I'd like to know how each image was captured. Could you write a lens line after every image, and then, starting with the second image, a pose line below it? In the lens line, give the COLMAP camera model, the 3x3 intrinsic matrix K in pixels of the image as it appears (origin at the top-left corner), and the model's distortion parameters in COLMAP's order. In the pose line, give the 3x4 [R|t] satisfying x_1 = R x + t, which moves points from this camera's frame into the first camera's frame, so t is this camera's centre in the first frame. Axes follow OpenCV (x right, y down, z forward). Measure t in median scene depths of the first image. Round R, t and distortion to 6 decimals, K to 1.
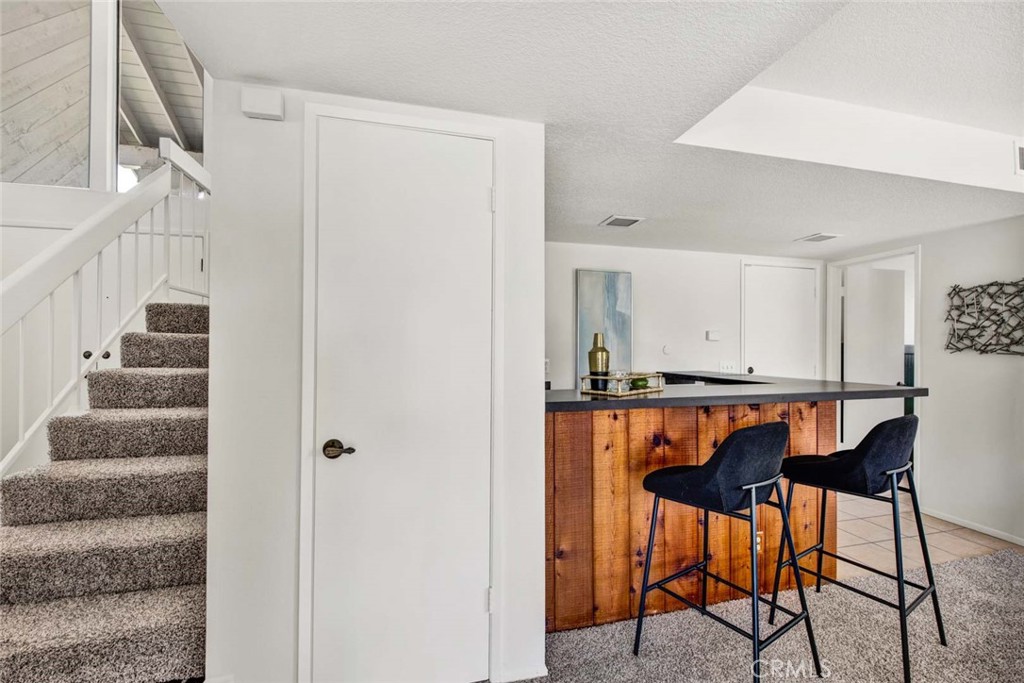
lens RADIAL K [[438.3, 0, 510.7], [0, 438.3, 340.2], [0, 0, 1]] dist [0.002818, -0.005536]
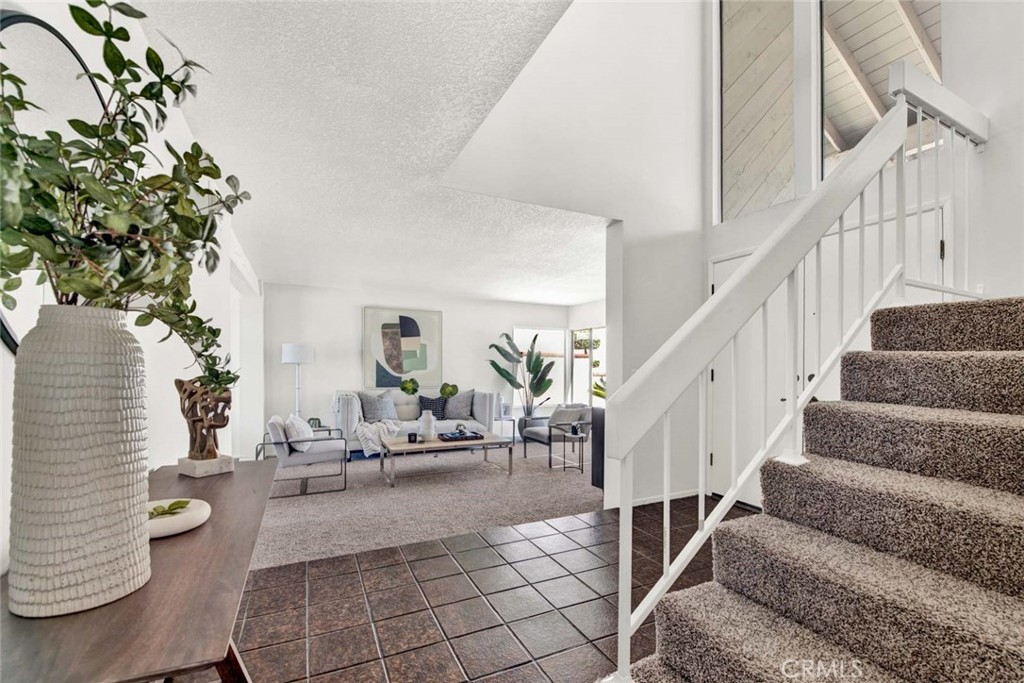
lens RADIAL K [[417.0, 0, 503.6], [0, 417.0, 357.9], [0, 0, 1]] dist [-0.008201, 0.004125]
pose [[0.206395, -0.002800, -0.978465, -0.343117], [0.001682, 0.999995, -0.002507, -0.006490], [0.978467, -0.001129, 0.206399, 0.317780]]
